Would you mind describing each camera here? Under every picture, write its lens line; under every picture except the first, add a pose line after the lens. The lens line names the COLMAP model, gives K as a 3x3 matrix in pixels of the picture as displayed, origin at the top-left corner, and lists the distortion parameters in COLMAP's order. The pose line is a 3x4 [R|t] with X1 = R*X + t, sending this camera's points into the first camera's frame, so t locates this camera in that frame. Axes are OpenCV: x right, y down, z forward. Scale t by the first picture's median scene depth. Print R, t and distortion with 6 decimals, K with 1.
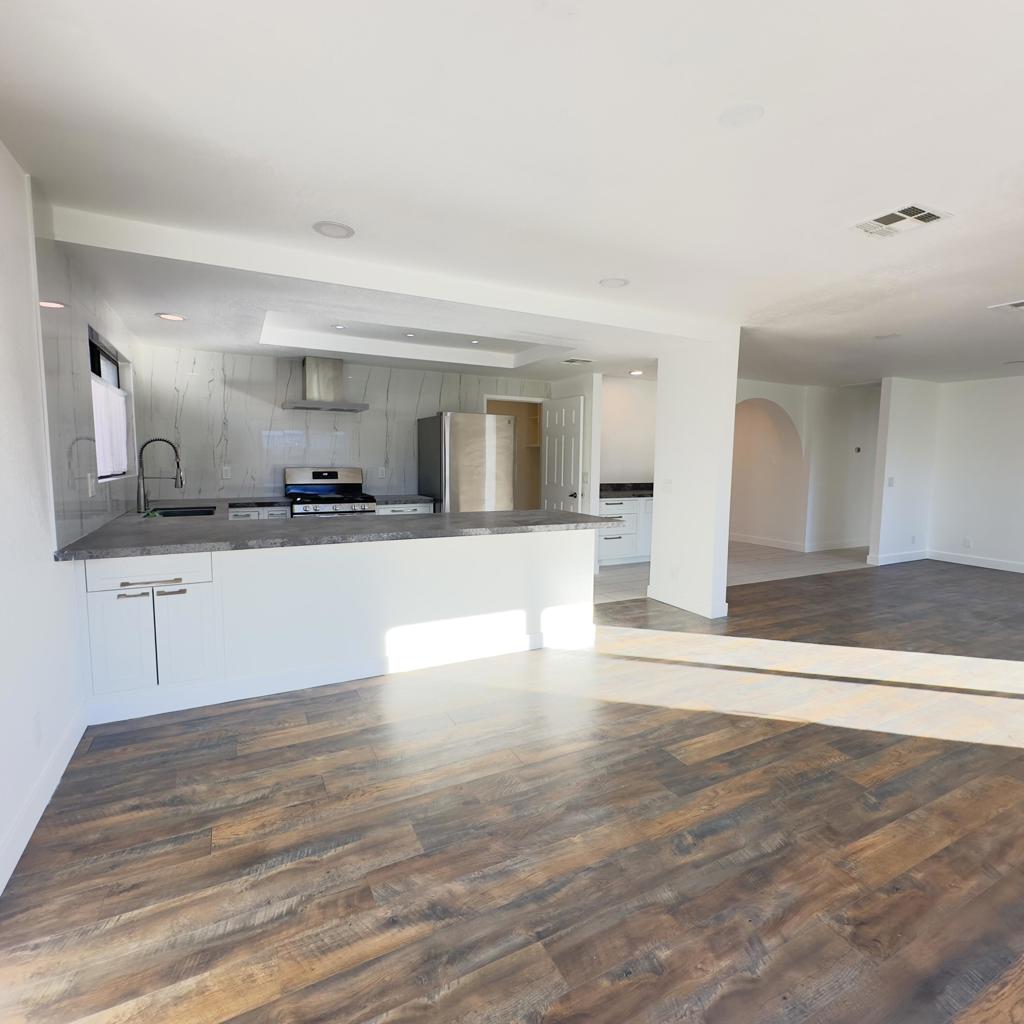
lens RADIAL K [[550.1, 0, 515.7], [0, 550.1, 515.3], [0, 0, 1]] dist [-0.008611, 0.002702]
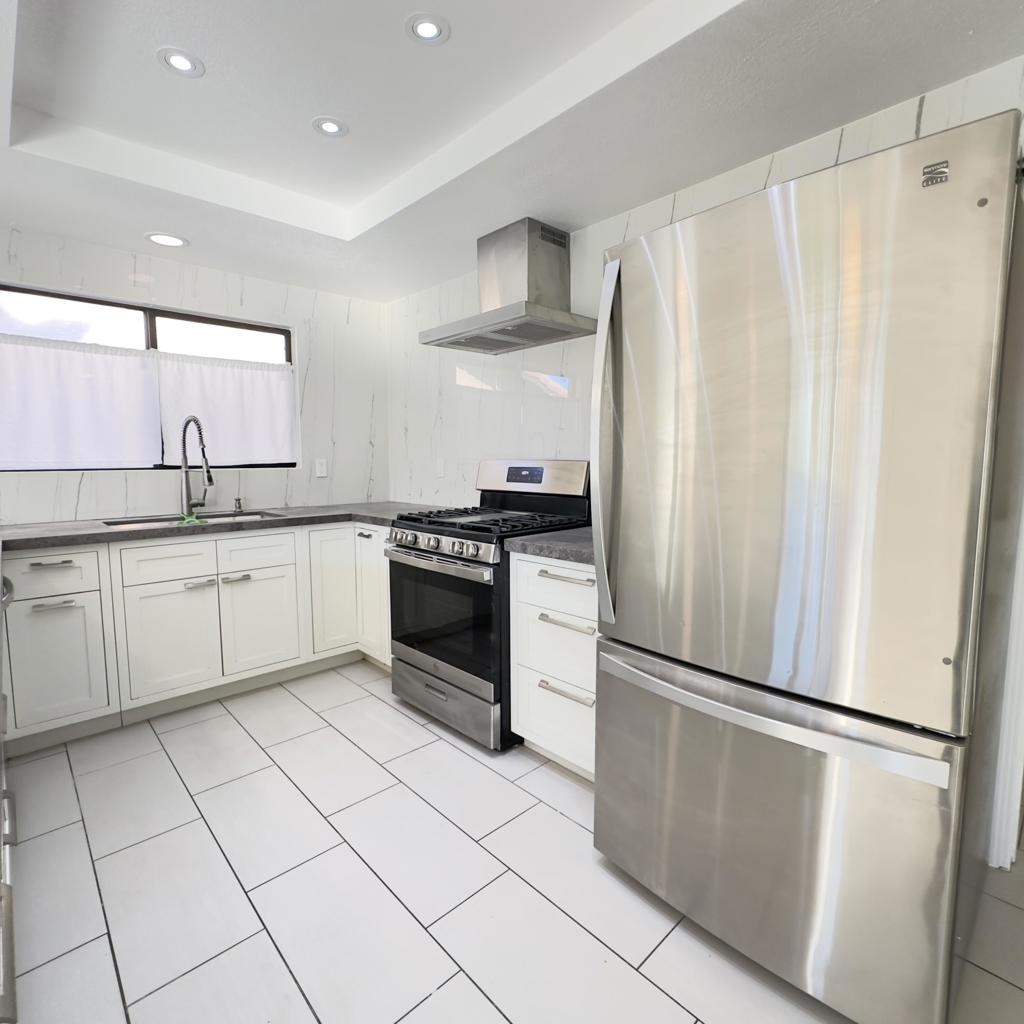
lens RADIAL K [[550.1, 0, 512.1], [0, 550.1, 510.5], [0, 0, 1]] dist [-0.008611, 0.002702]
pose [[0.261263, 0.087323, -0.961310, 0.130858], [-0.086258, 0.994027, 0.066852, -0.074821], [0.961406, 0.065454, 0.267235, 0.874287]]
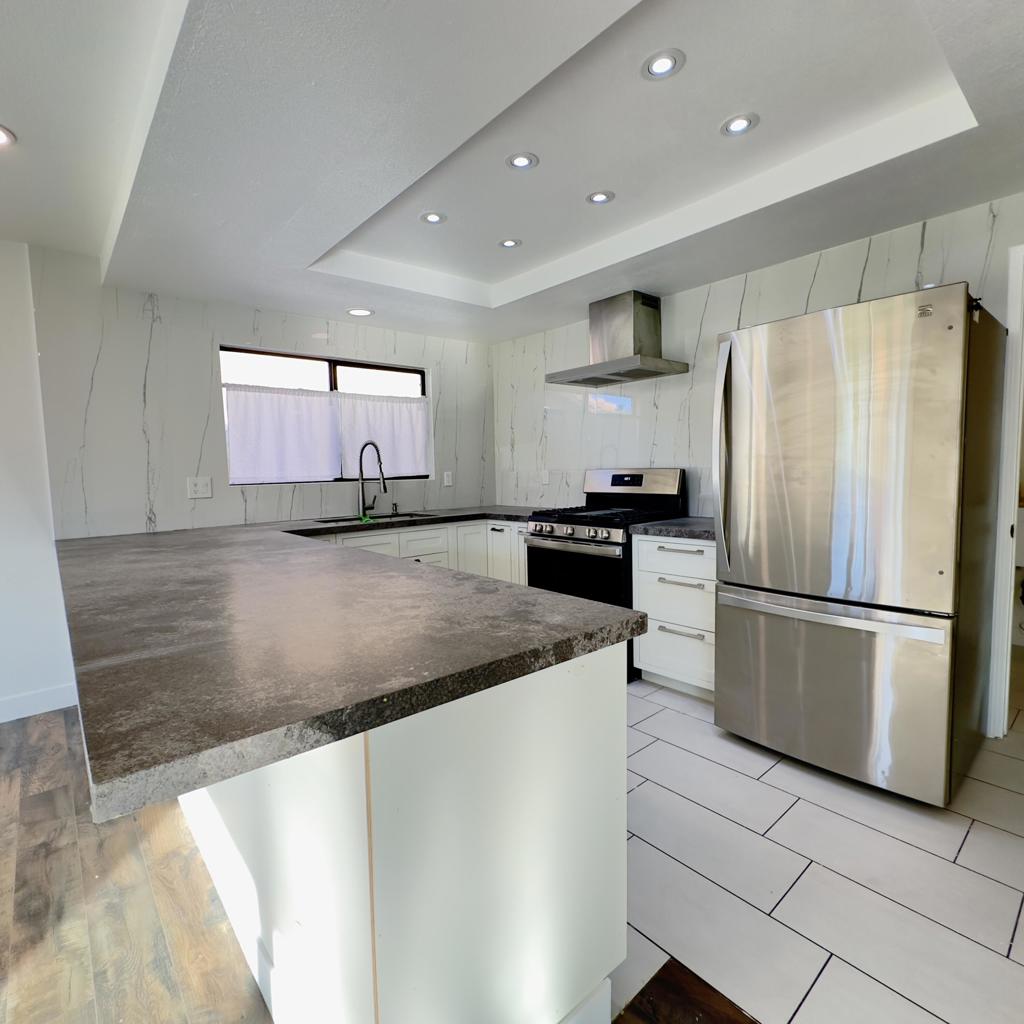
lens RADIAL K [[550.1, 0, 509.9], [0, 550.1, 510.4], [0, 0, 1]] dist [-0.008611, 0.002702]
pose [[0.219721, 0.063408, -0.973500, 0.260221], [-0.067646, 0.996474, 0.049637, -0.061761], [0.973215, 0.054947, 0.223235, 0.735854]]
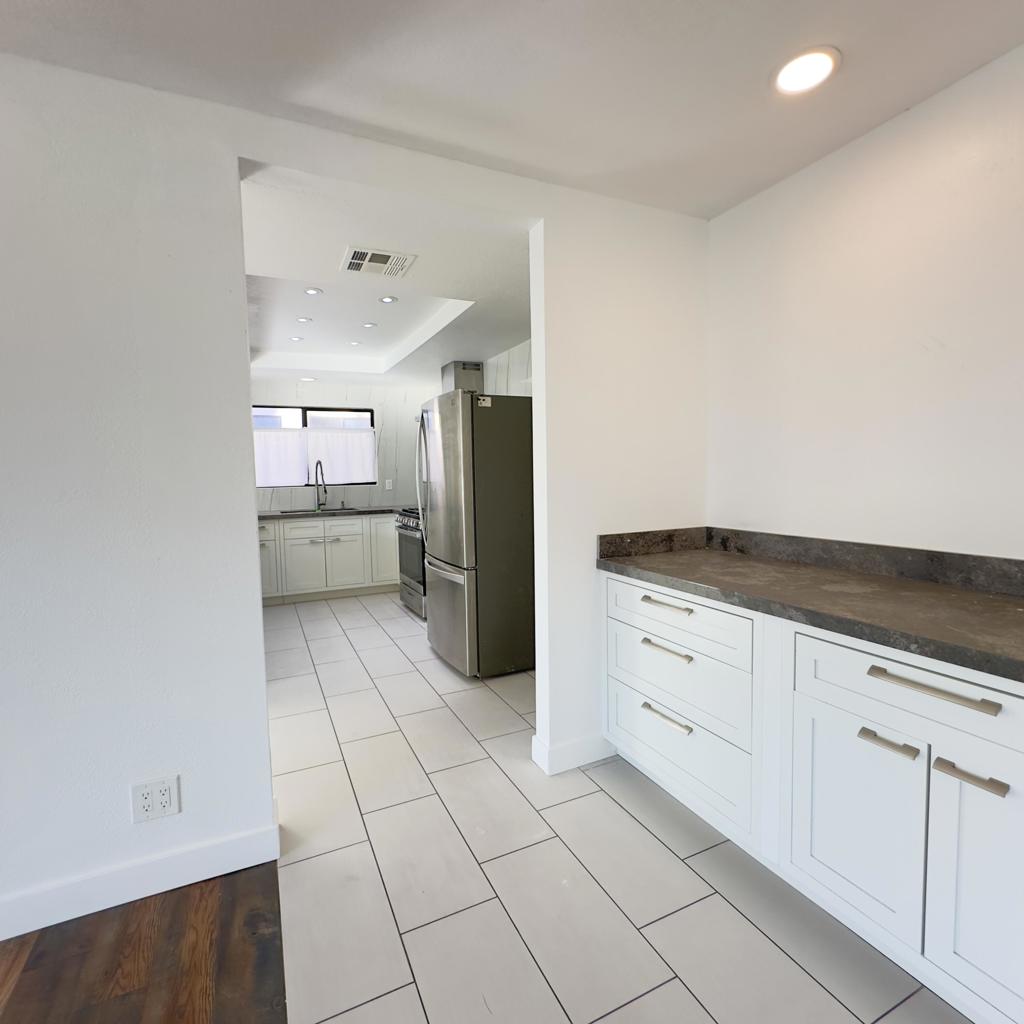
lens RADIAL K [[550.1, 0, 510.6], [0, 550.1, 512.4], [0, 0, 1]] dist [-0.008611, 0.002702]
pose [[-0.052178, 0.071622, -0.996066, 0.592155], [-0.075464, 0.994290, 0.075448, -0.111293], [0.995782, 0.079104, -0.046475, 1.143995]]
